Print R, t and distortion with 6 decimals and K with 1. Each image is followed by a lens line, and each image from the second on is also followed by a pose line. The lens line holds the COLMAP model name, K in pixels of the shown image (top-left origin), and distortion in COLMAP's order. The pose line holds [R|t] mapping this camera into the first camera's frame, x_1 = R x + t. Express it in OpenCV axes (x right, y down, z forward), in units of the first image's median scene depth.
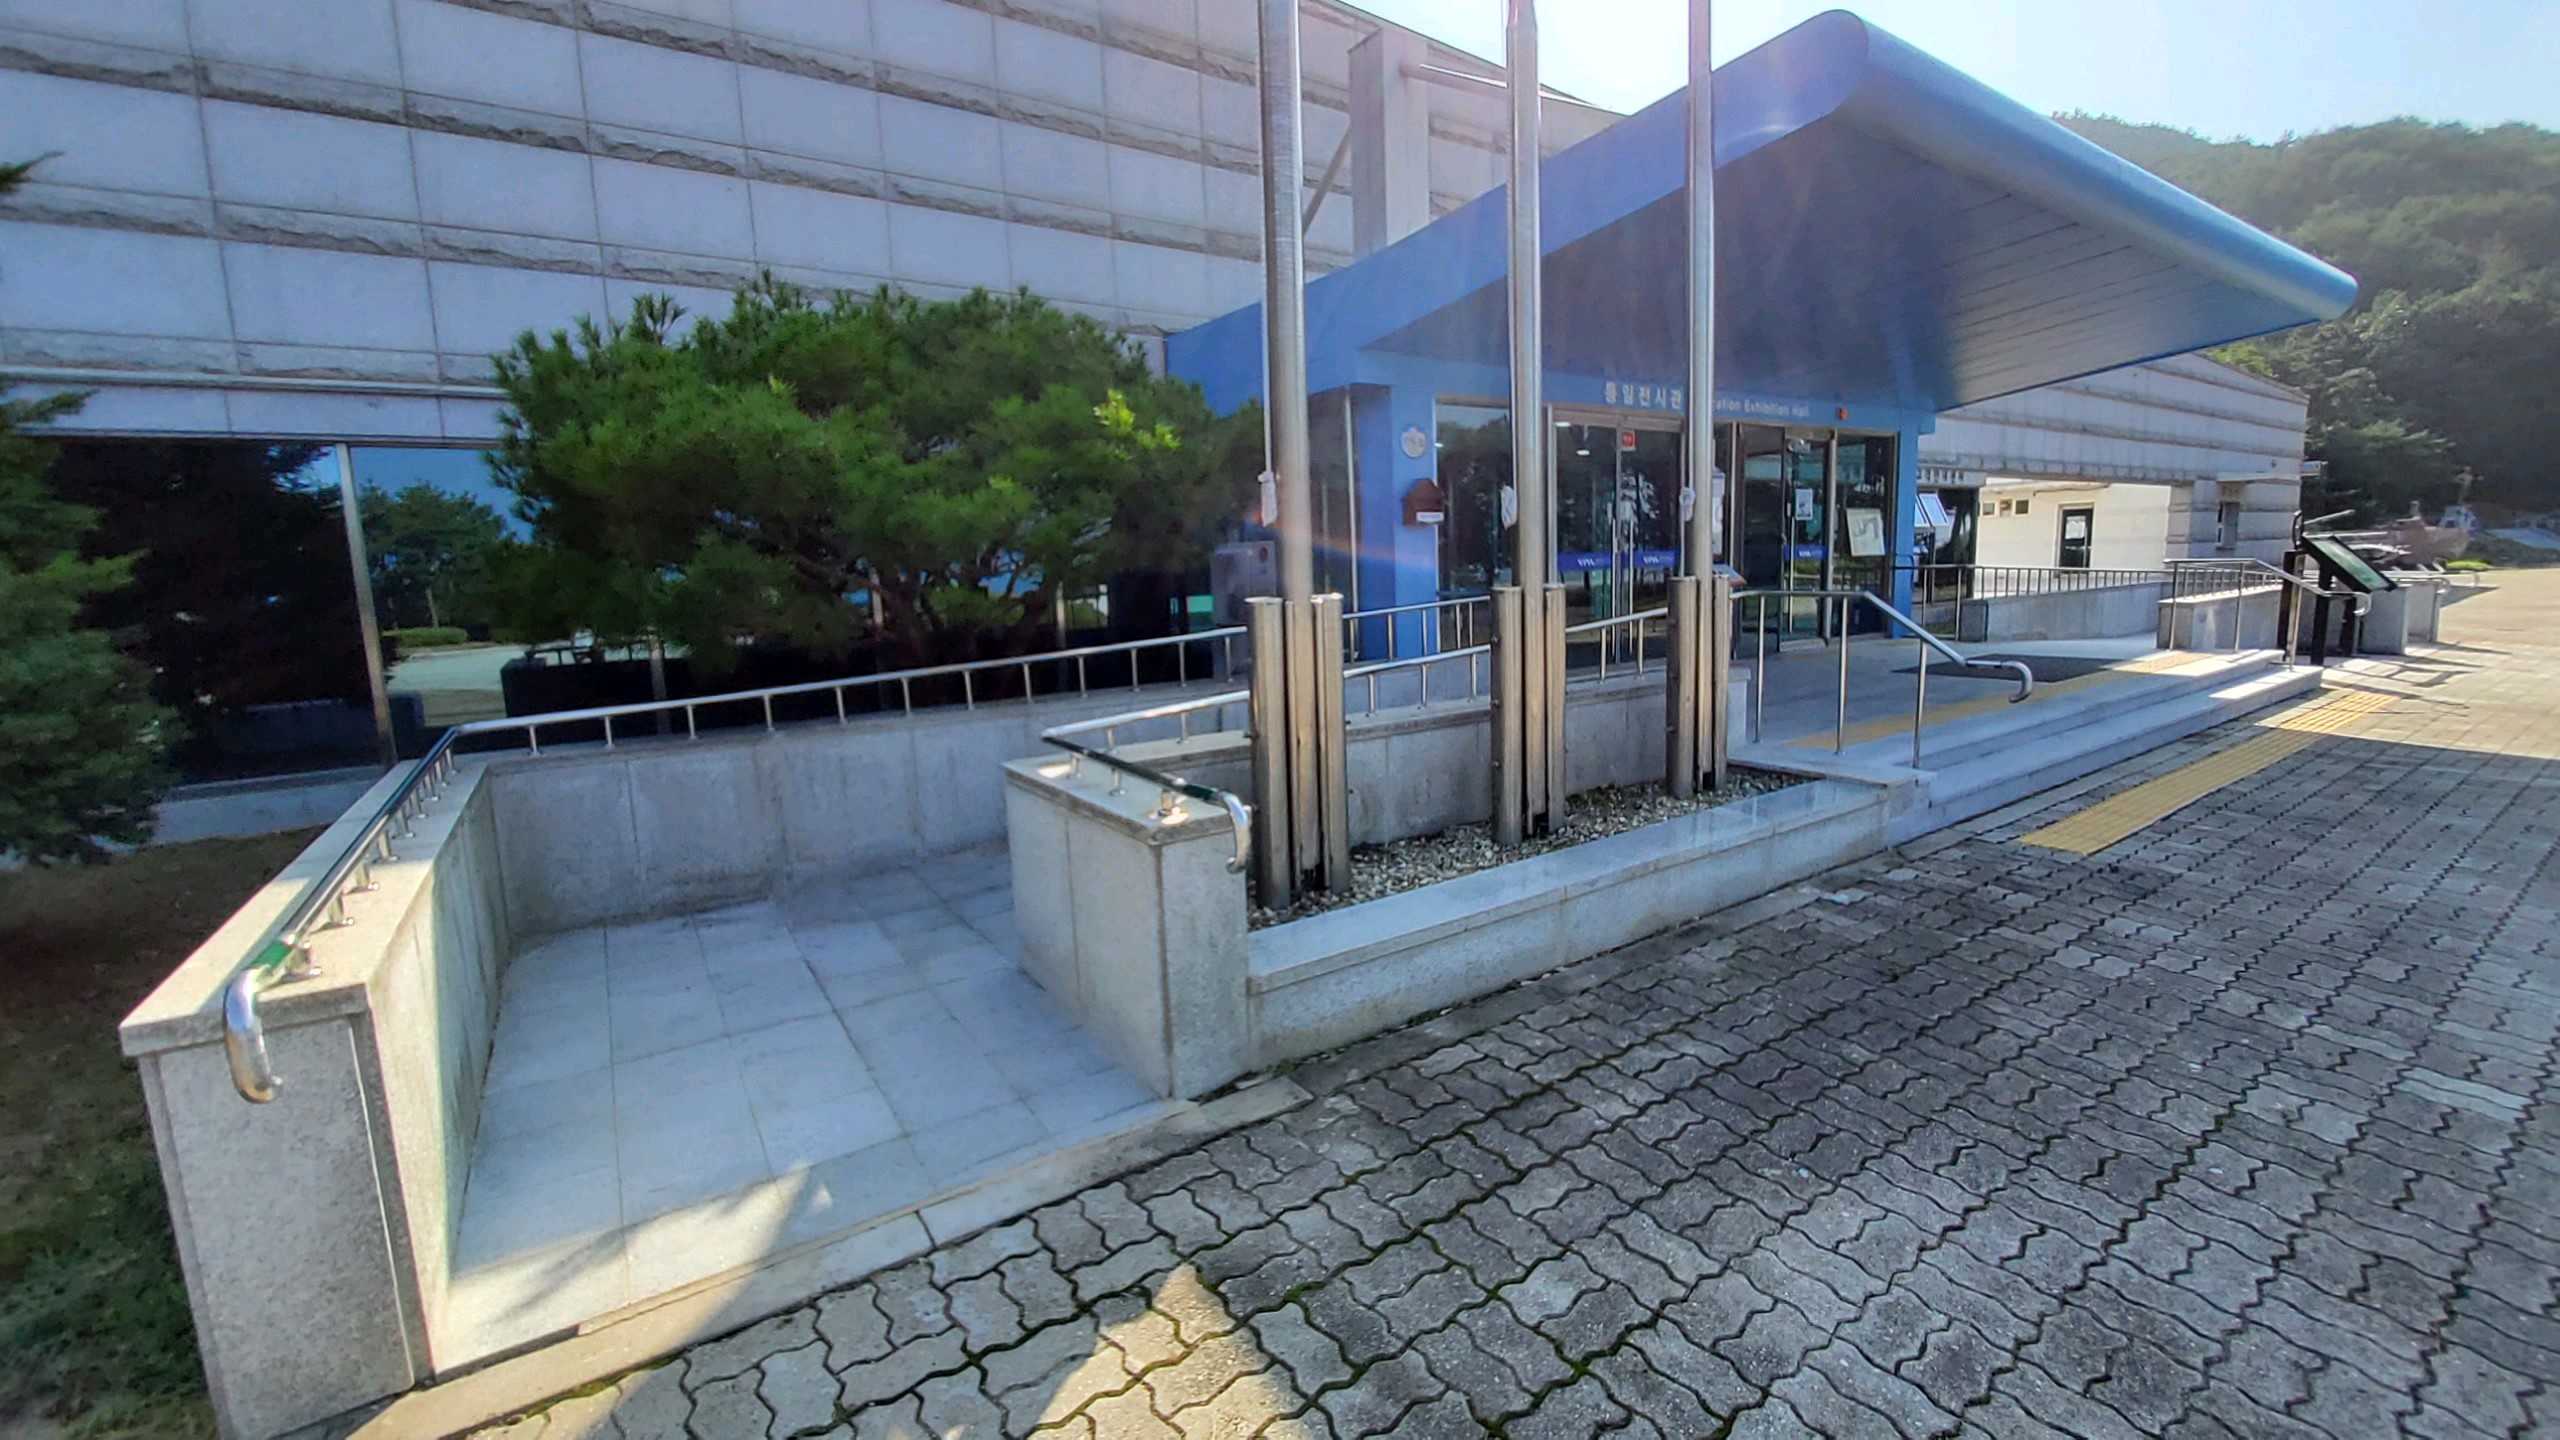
lens RADIAL K [[1039.0, 0, 1280.0], [0, 1039.0, 720.0], [0, 0, 1]] dist [-0.001130, -0.000357]
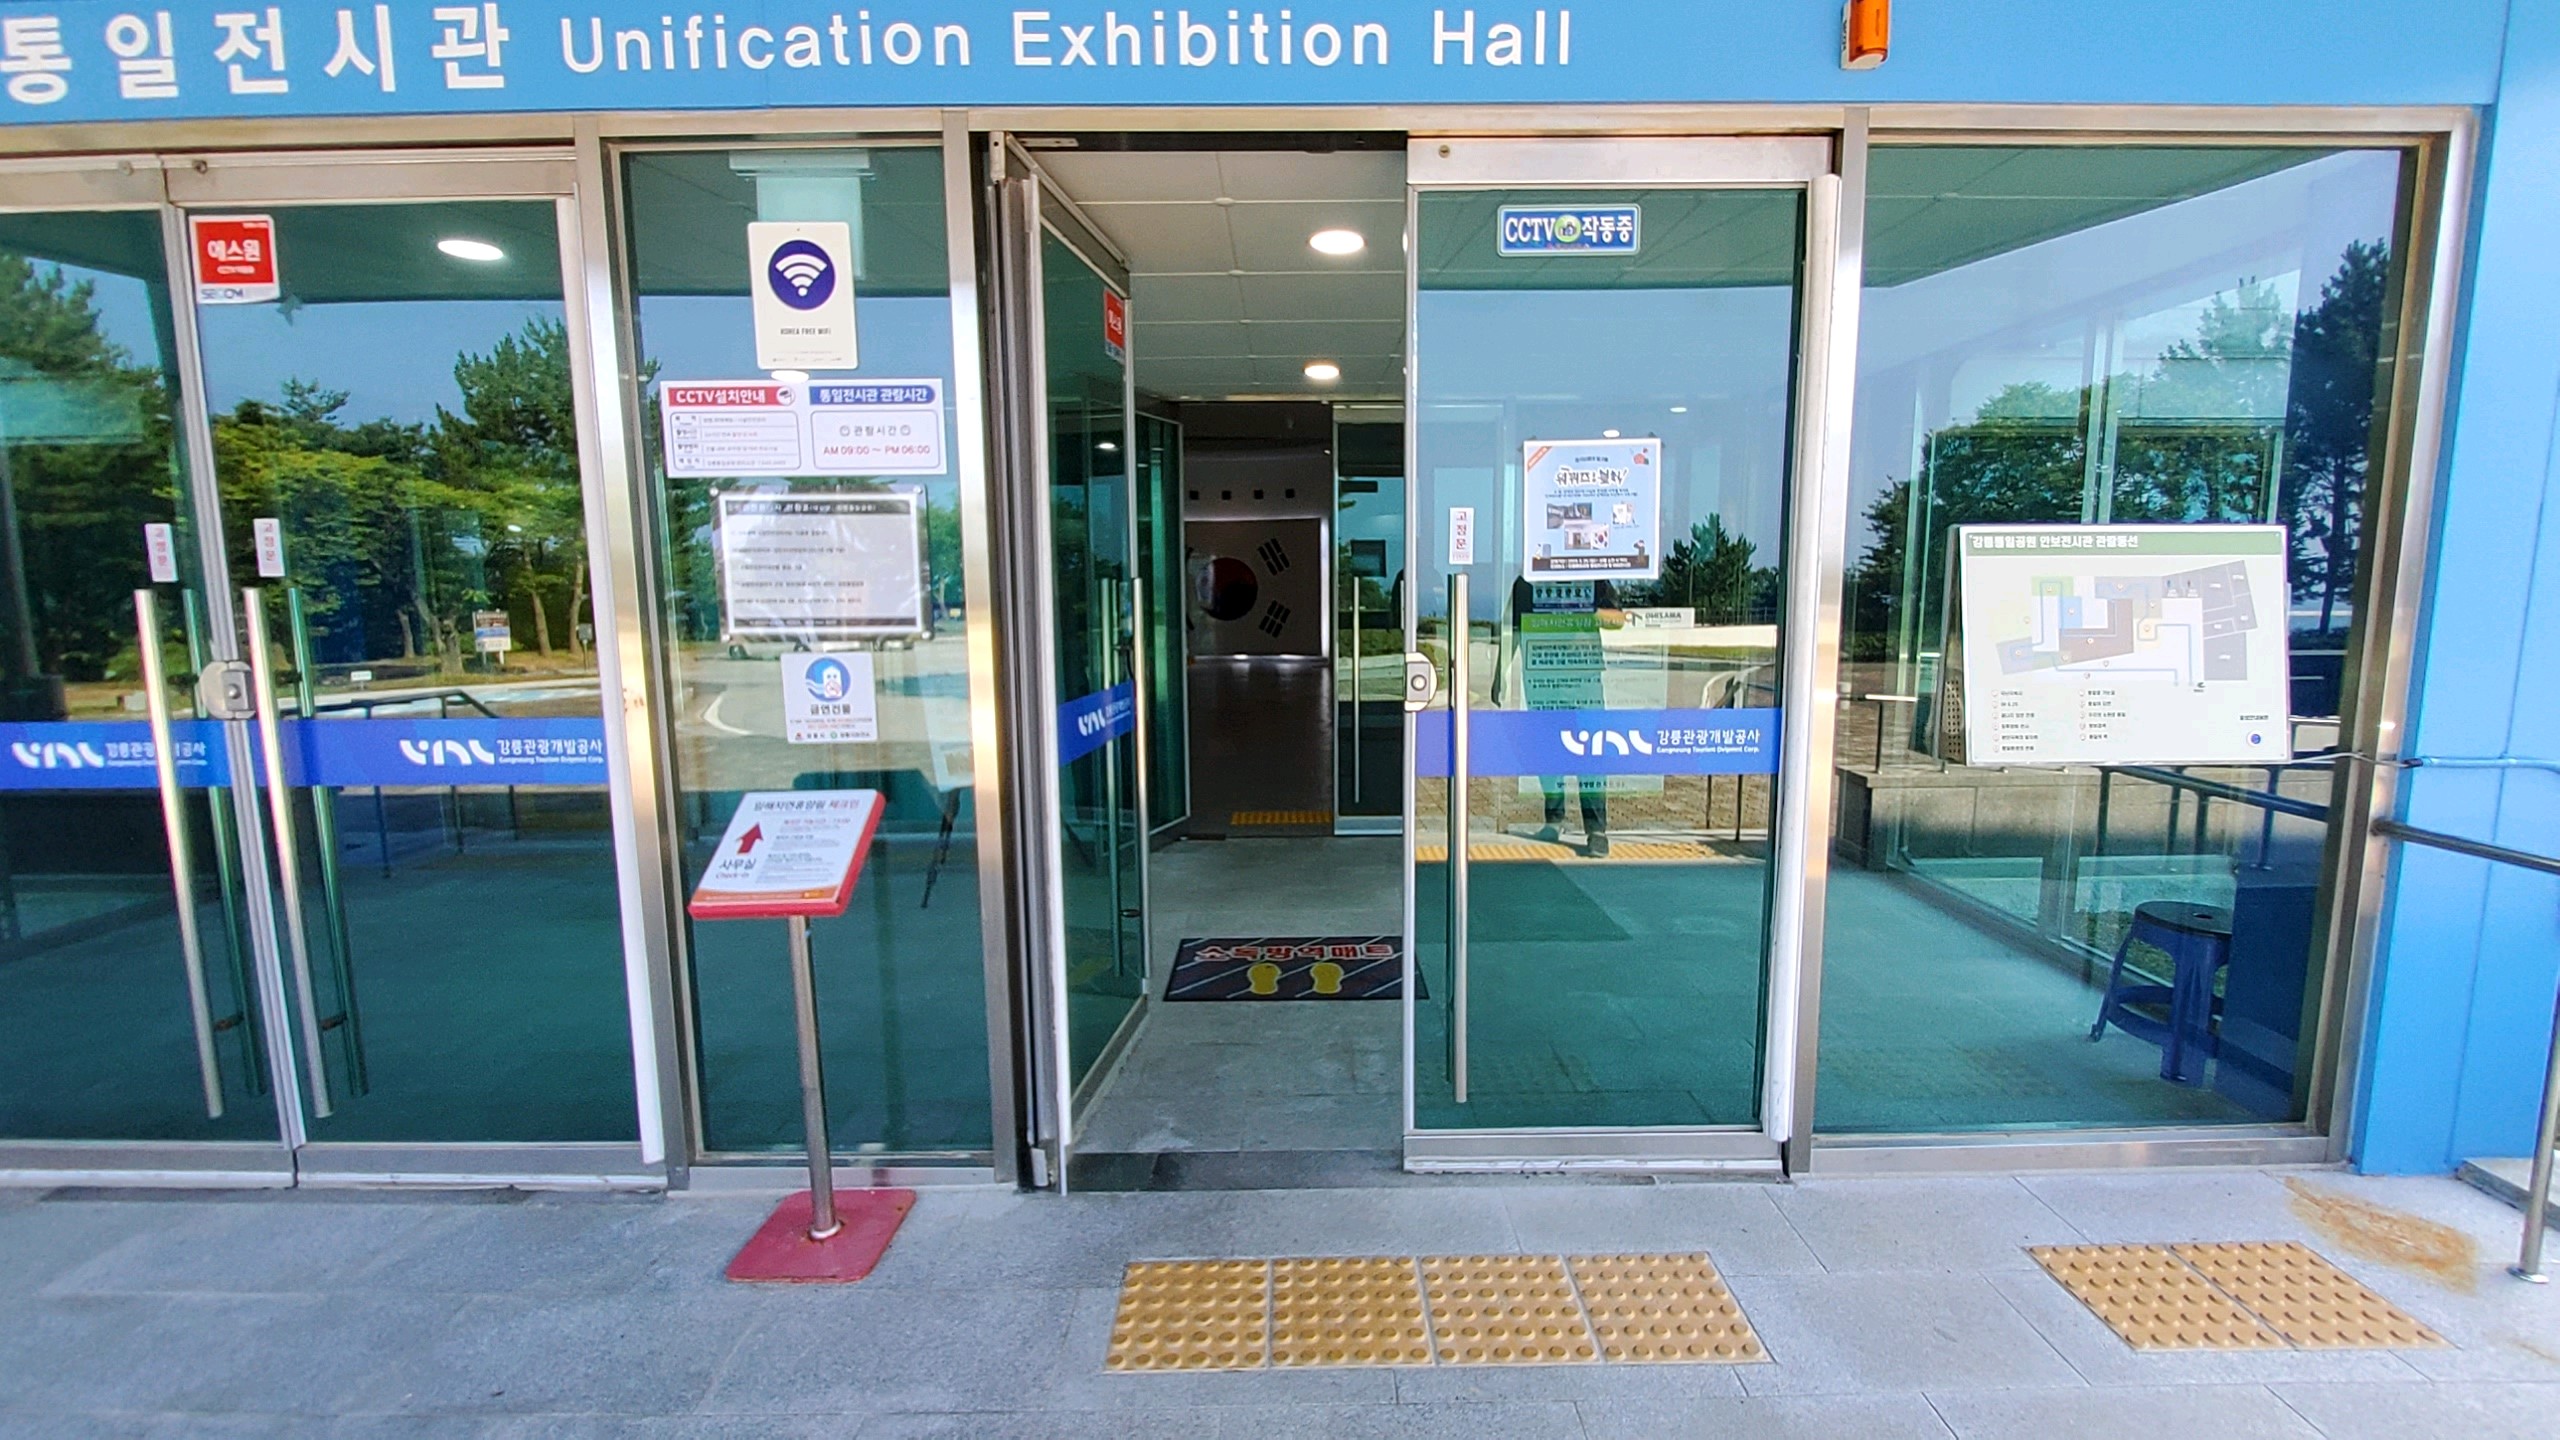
lens RADIAL K [[1039.0, 0, 1280.0], [0, 1039.0, 720.0], [0, 0, 1]] dist [-0.001130, -0.000357]
pose [[0.826241, 0.110589, -0.552355, 0.555634], [-0.105808, 0.993555, 0.040650, -0.160856], [0.553291, 0.024857, 0.832617, 0.759886]]
